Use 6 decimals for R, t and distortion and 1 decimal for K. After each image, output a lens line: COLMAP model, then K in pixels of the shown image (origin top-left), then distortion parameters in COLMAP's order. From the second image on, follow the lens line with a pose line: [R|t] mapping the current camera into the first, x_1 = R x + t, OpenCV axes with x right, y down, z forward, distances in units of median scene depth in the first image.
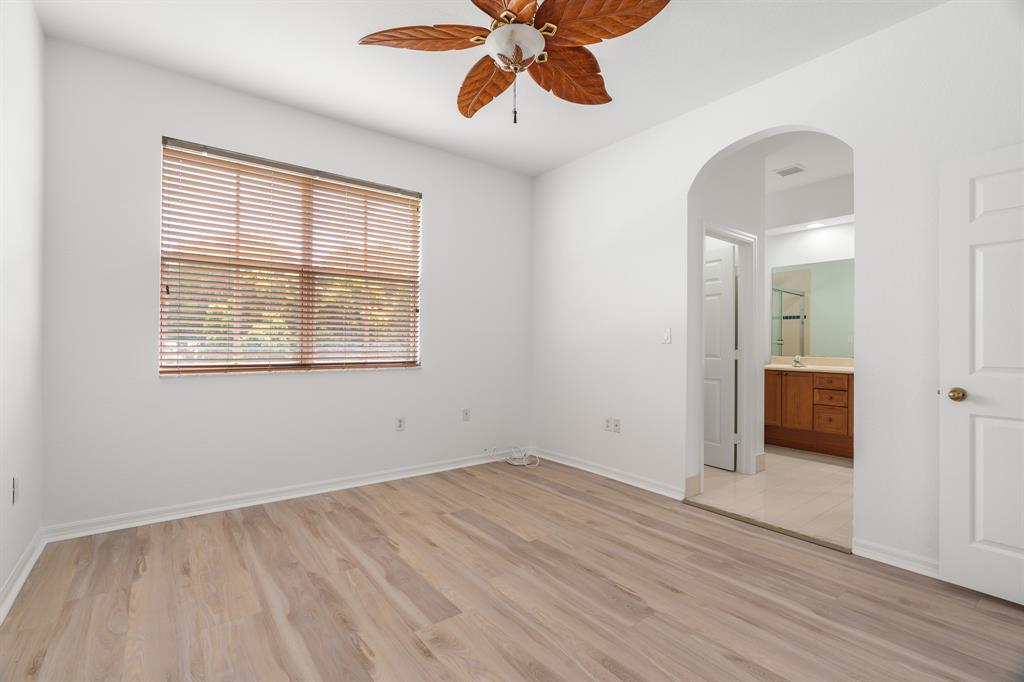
lens RADIAL K [[461.2, 0, 504.7], [0, 461.2, 344.5], [0, 0, 1]] dist [-0.002388, 0.001111]
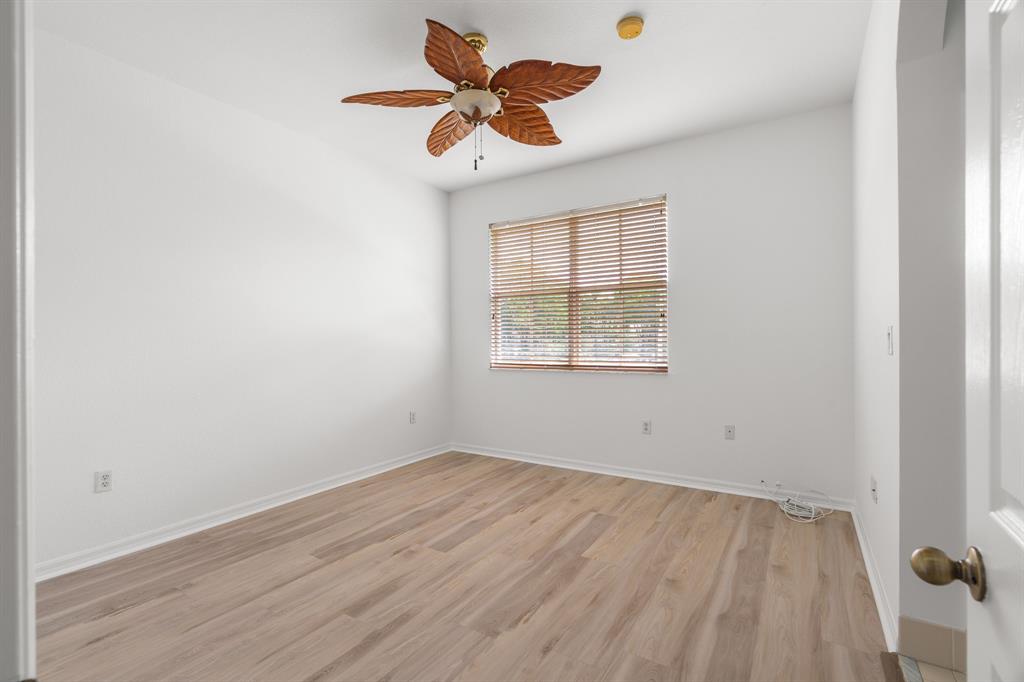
lens RADIAL K [[461.2, 0, 506.3], [0, 461.2, 339.6], [0, 0, 1]] dist [-0.002388, 0.001111]
pose [[0.347218, -0.011857, -0.937710, 0.846323], [0.011052, 0.999902, -0.008551, -0.024035], [0.937719, -0.007395, 0.347315, 0.471261]]
